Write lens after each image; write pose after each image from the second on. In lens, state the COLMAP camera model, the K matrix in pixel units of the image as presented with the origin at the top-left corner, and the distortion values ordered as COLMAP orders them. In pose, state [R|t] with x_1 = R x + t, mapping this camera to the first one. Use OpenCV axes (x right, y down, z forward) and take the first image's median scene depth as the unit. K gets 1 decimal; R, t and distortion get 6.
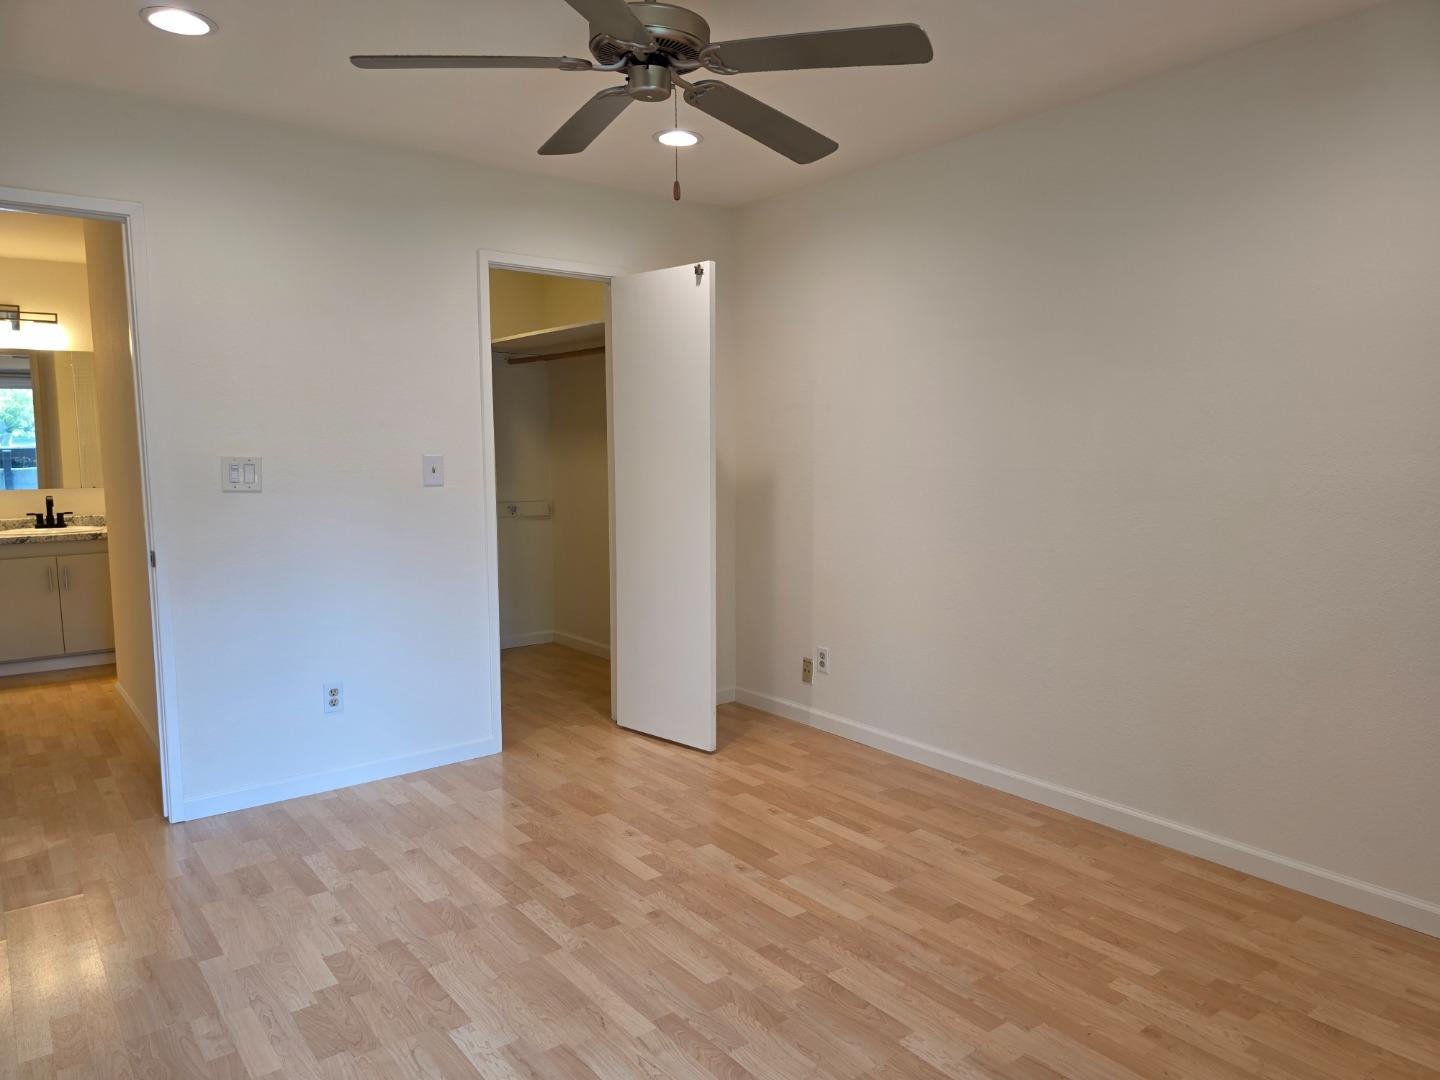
lens RADIAL K [[969.7, 0, 726.2], [0, 969.7, 542.0], [0, 0, 1]] dist [0.055278, -0.050516]
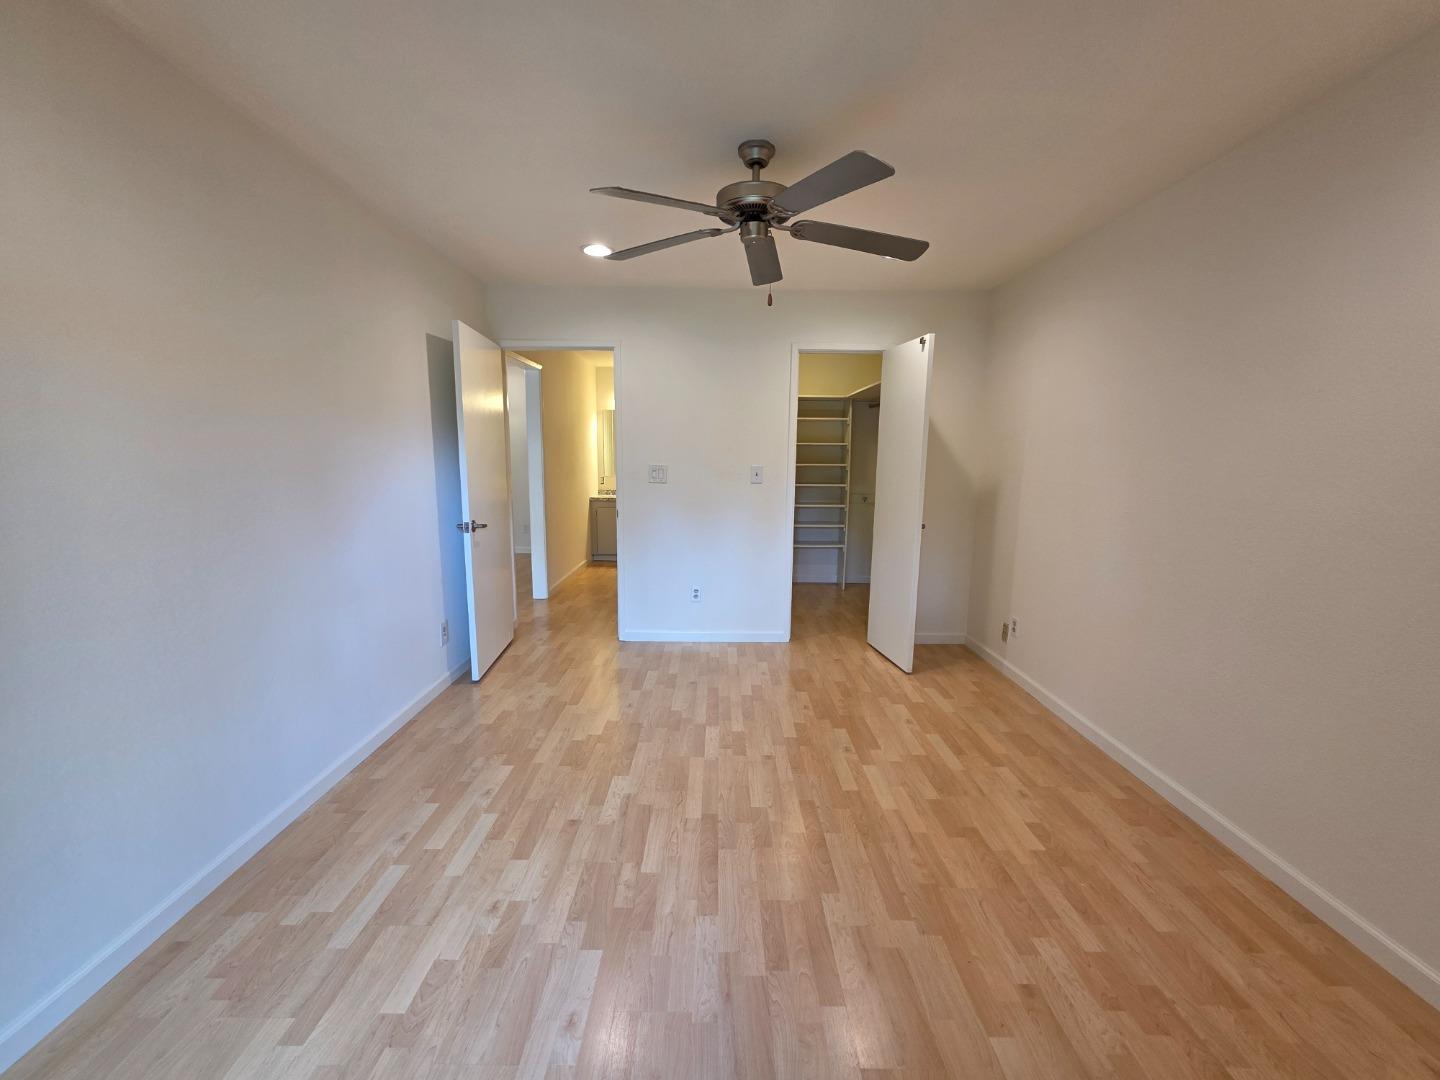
lens RADIAL K [[580.0, 0, 717.8], [0, 580.0, 535.3], [0, 0, 1]] dist [-0.000068, 0.000440]
pose [[0.789930, 0.101051, -0.604813, 0.385904], [-0.077444, 0.994871, 0.065073, -0.036826], [0.608287, -0.004564, 0.793704, 0.185622]]
